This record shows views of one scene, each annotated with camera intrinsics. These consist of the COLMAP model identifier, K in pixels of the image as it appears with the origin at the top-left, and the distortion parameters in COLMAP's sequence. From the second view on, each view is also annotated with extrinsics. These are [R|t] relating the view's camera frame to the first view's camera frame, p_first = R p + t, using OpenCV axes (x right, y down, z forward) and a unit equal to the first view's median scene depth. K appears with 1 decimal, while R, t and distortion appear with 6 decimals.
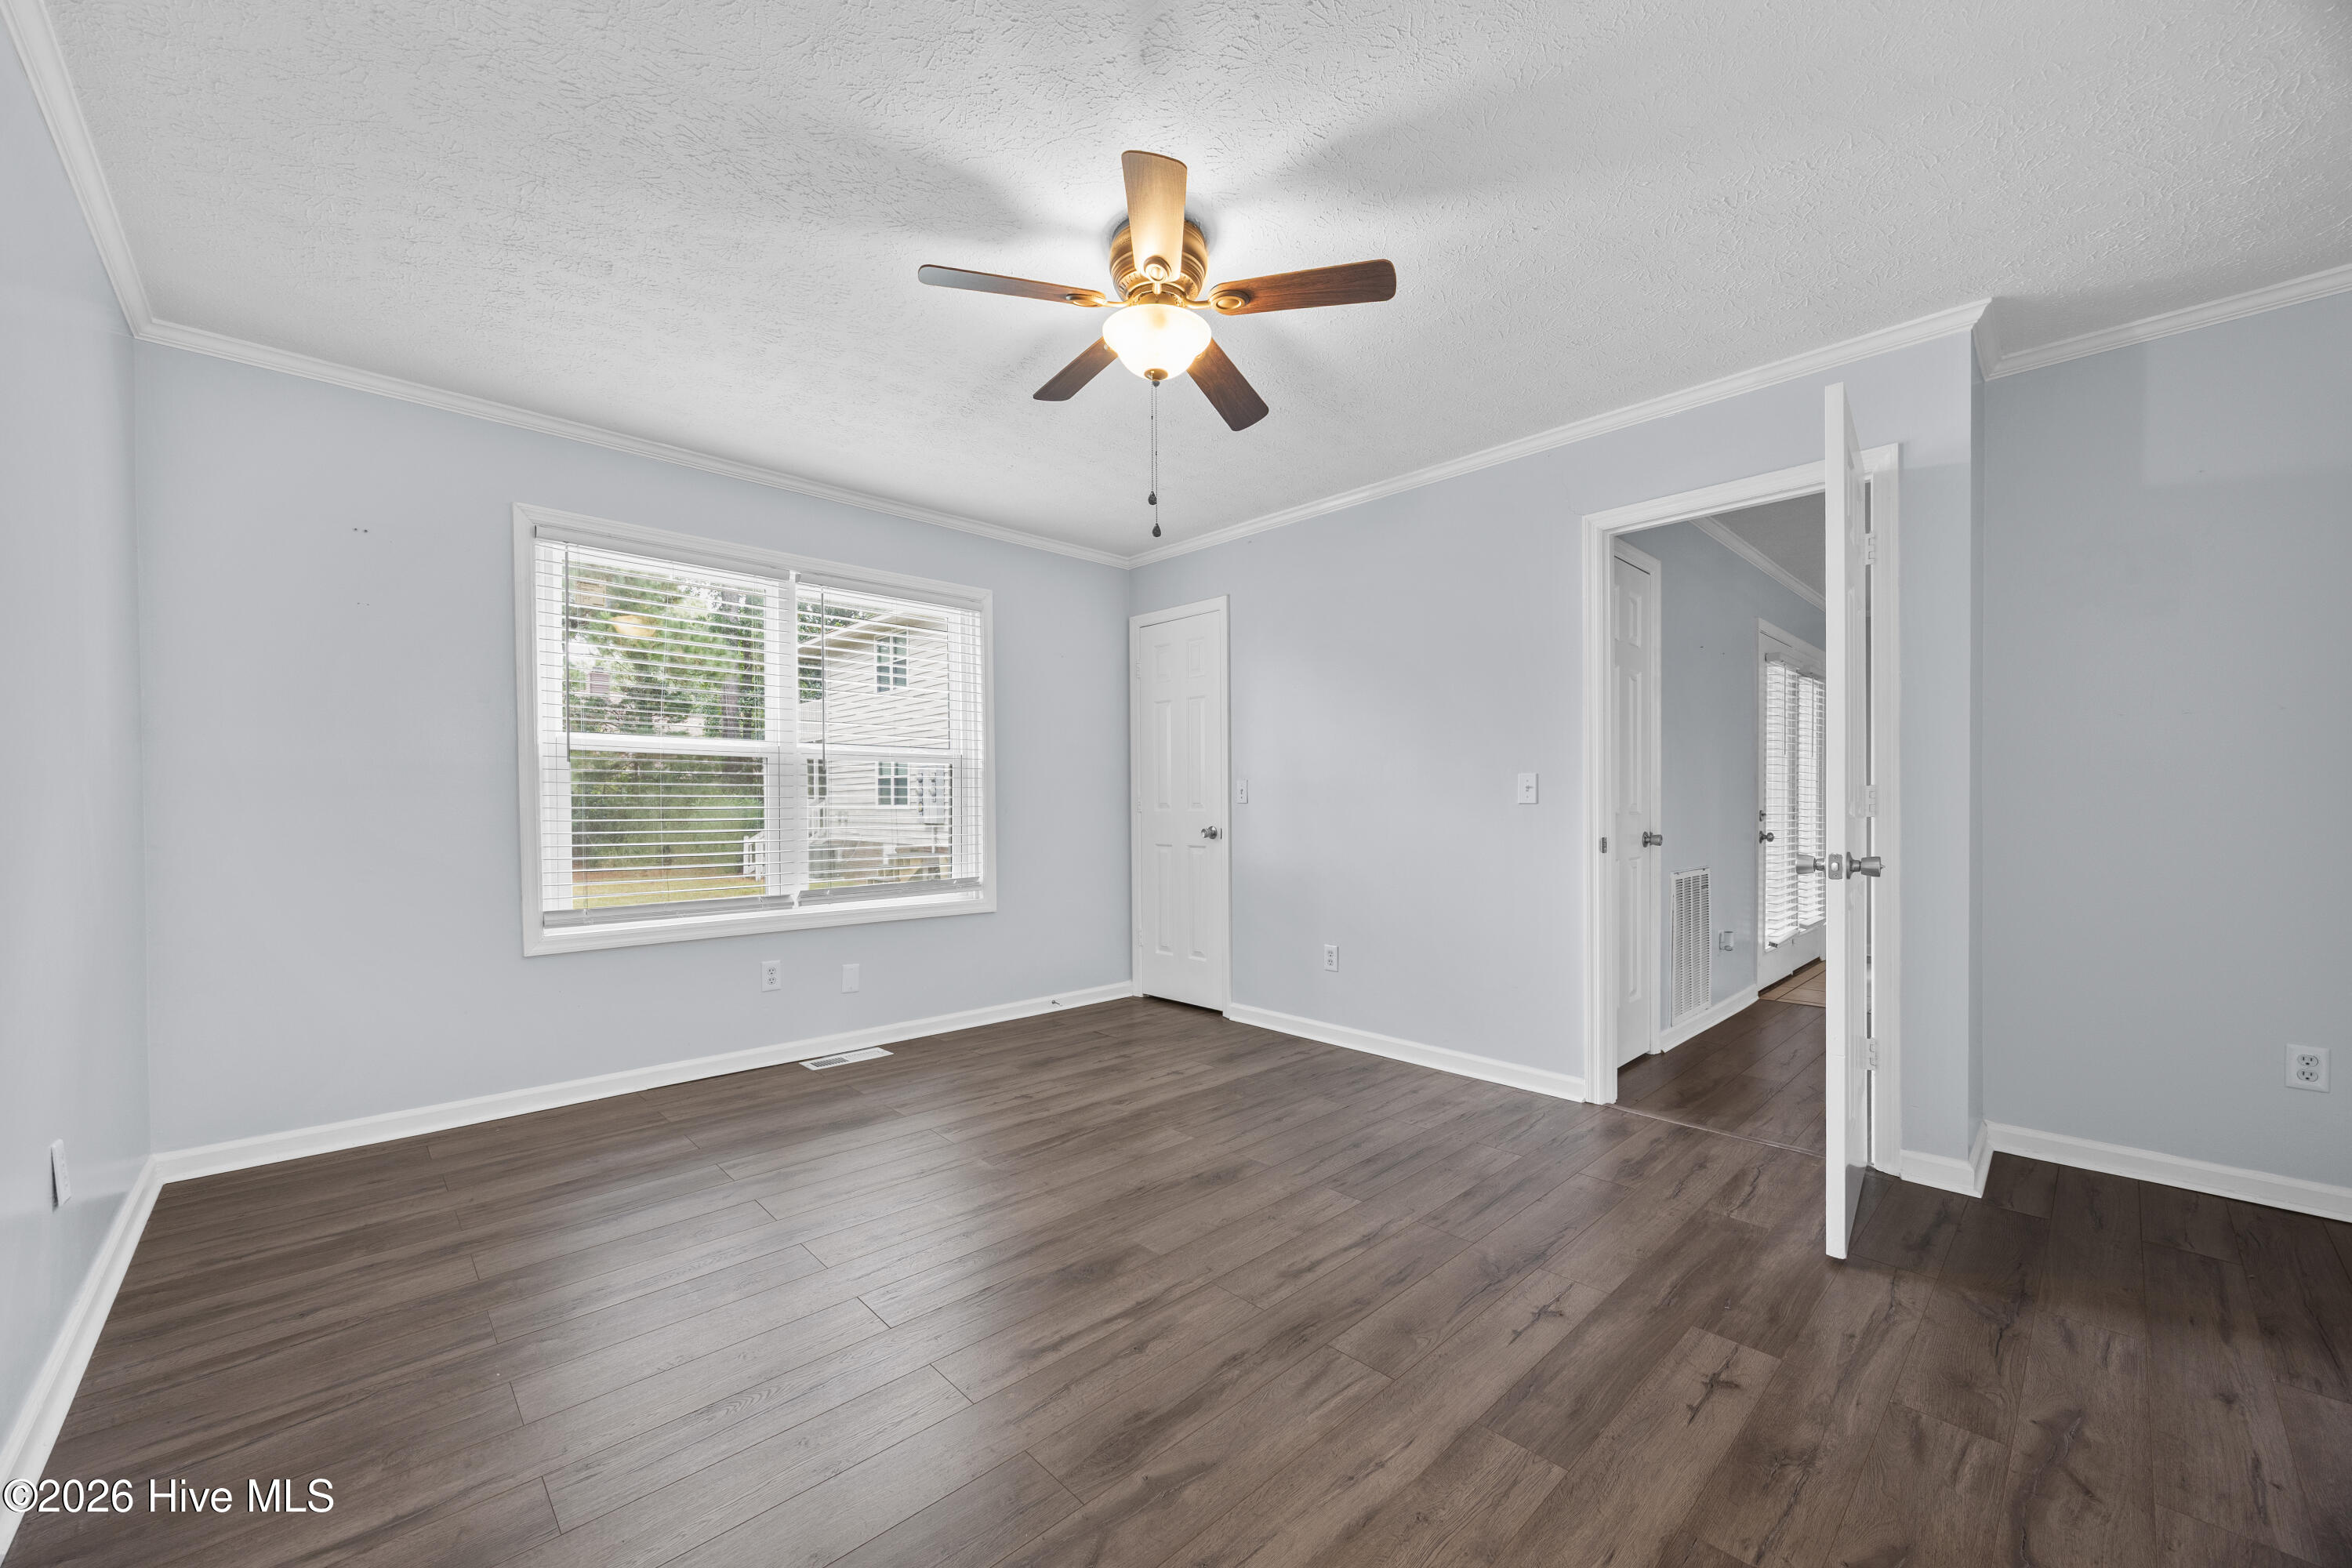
lens RADIAL K [[896.9, 0, 1173.4], [0, 896.9, 791.1], [0, 0, 1]] dist [-0.006376, 0.000441]
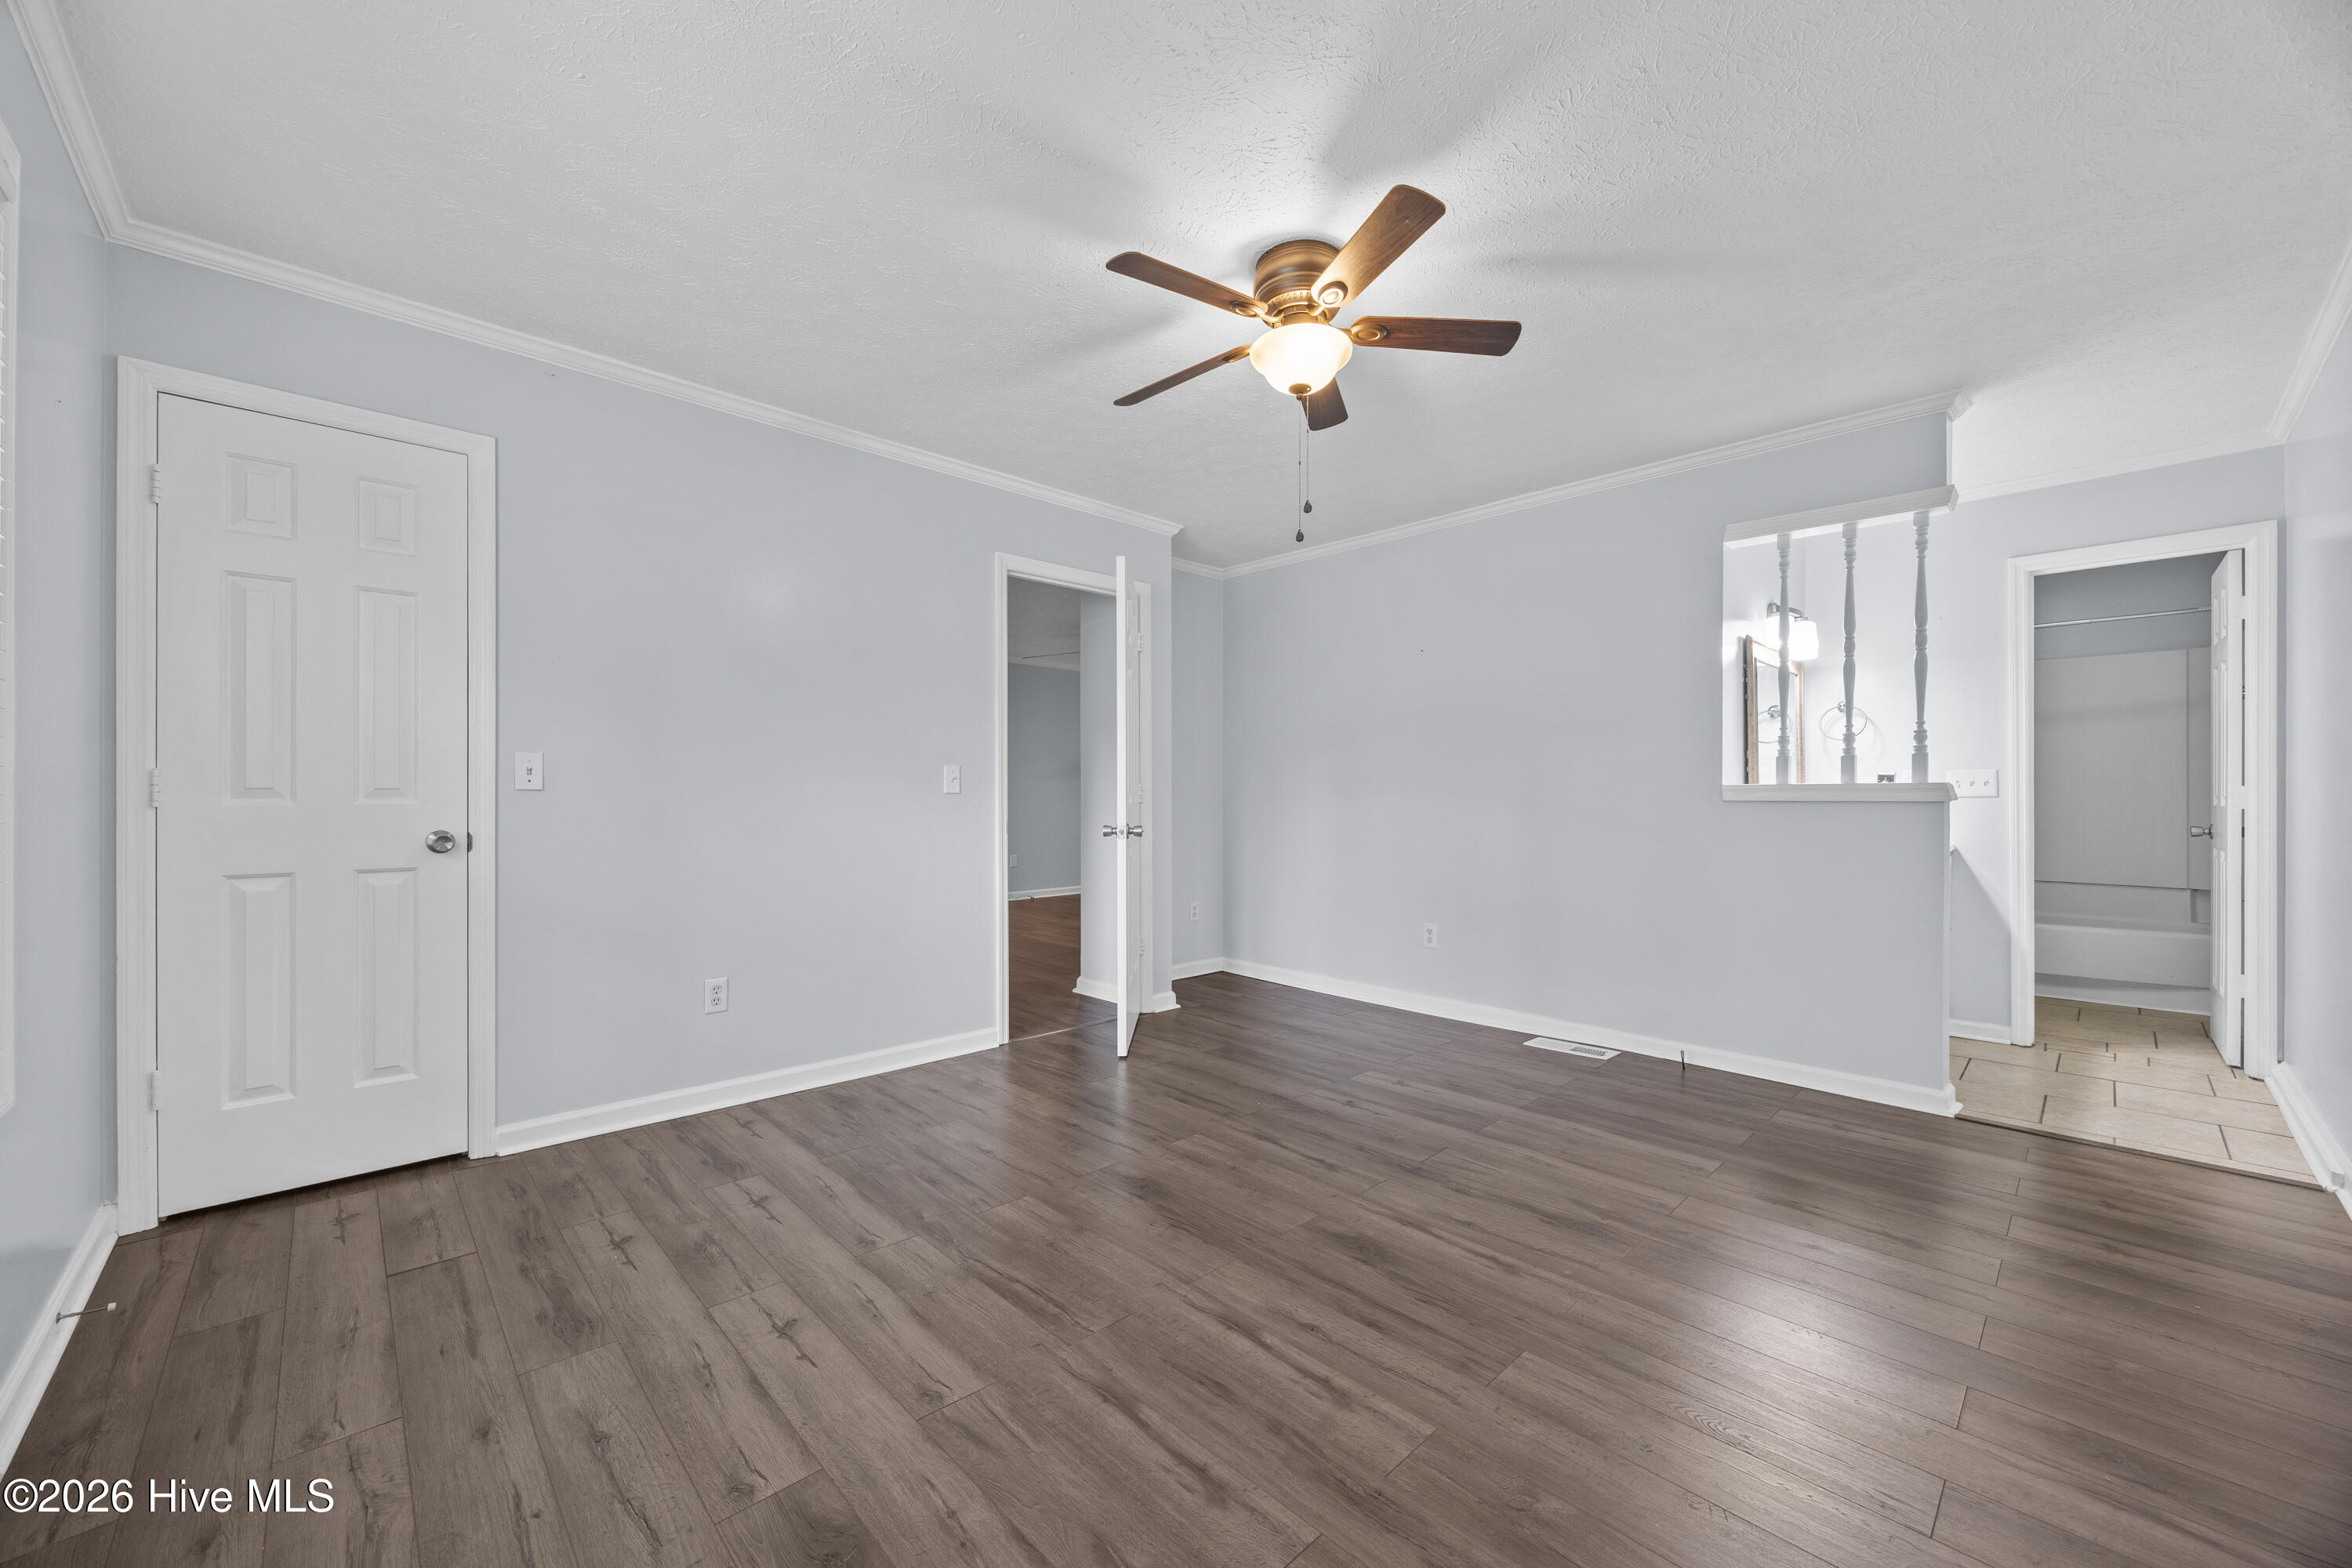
lens RADIAL K [[875.9, 0, 1148.9], [0, 875.9, 782.3], [0, 0, 1]] dist [-0.006613, 0.000252]
pose [[0.021361, 0.016014, 0.999644, -0.728700], [-0.019459, 0.999689, -0.015599, 0.011896], [-0.999582, -0.019119, 0.021666, 0.804969]]
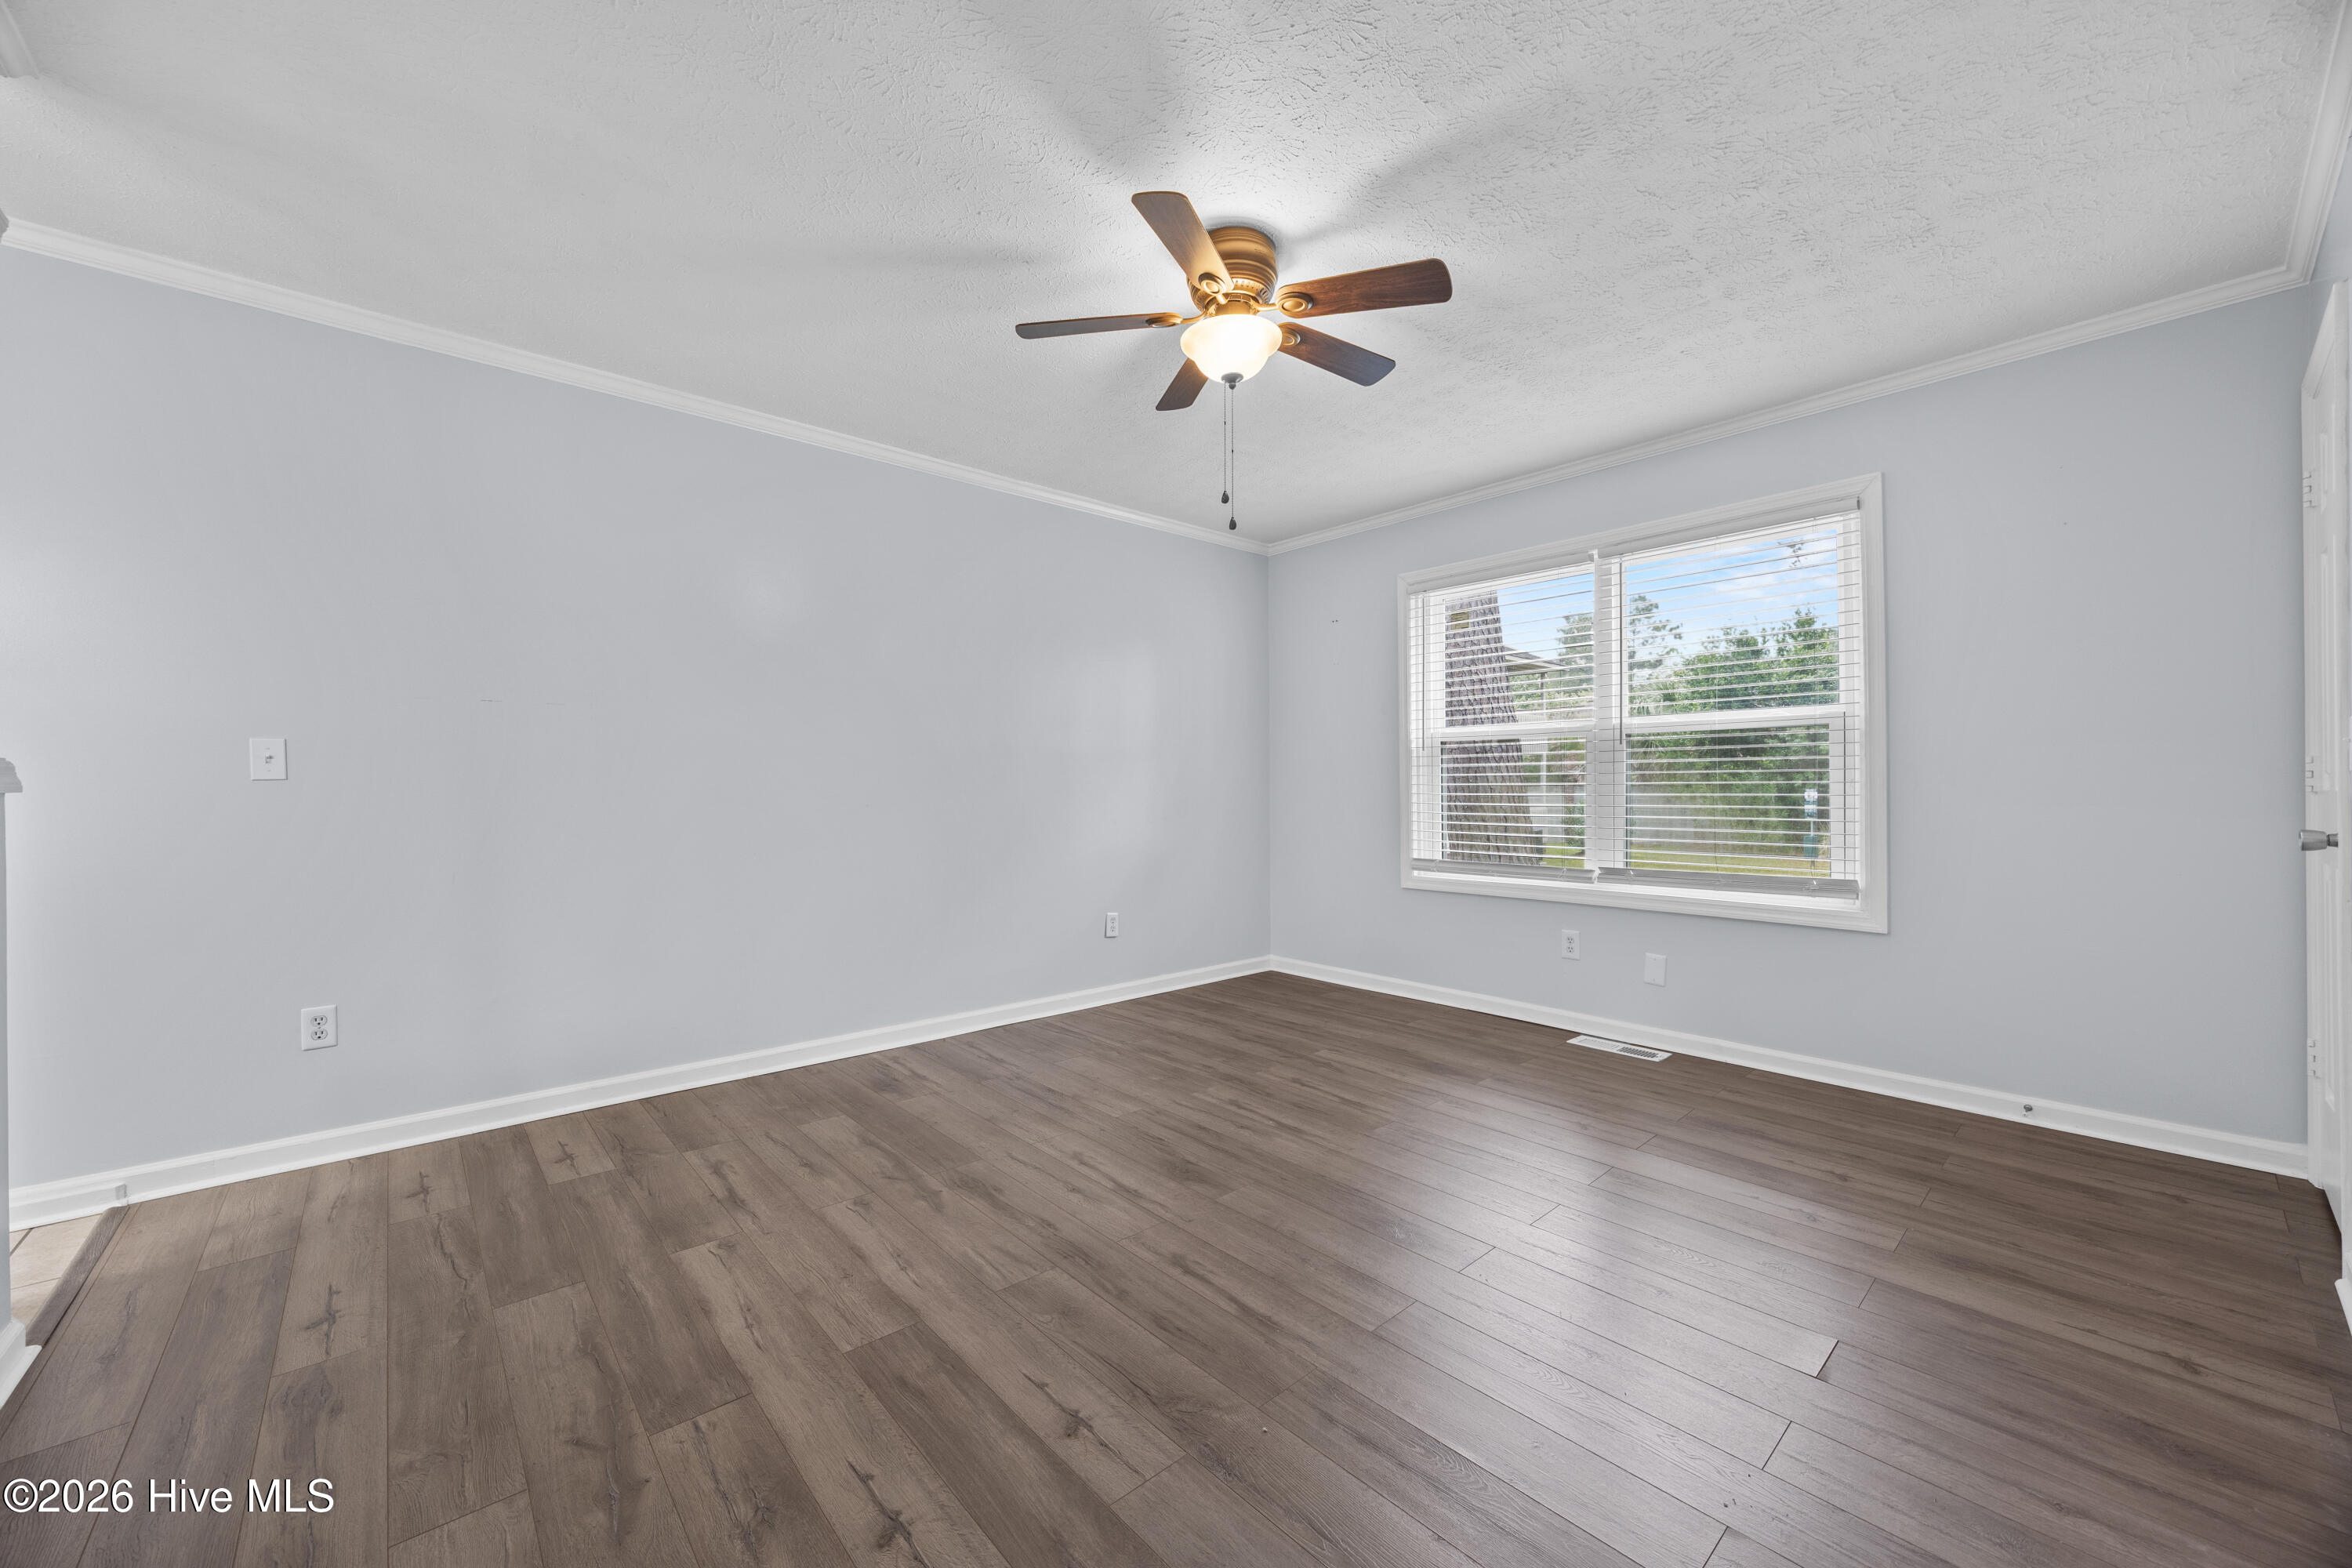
lens RADIAL K [[889.6, 0, 1162.6], [0, 889.6, 775.3], [0, 0, 1]] dist [-0.004944, 0.000024]
pose [[-0.039577, -0.009624, -0.999170, 0.721978], [0.021155, 0.999721, -0.010468, 0.009946], [0.998993, -0.021552, -0.039362, 0.669487]]
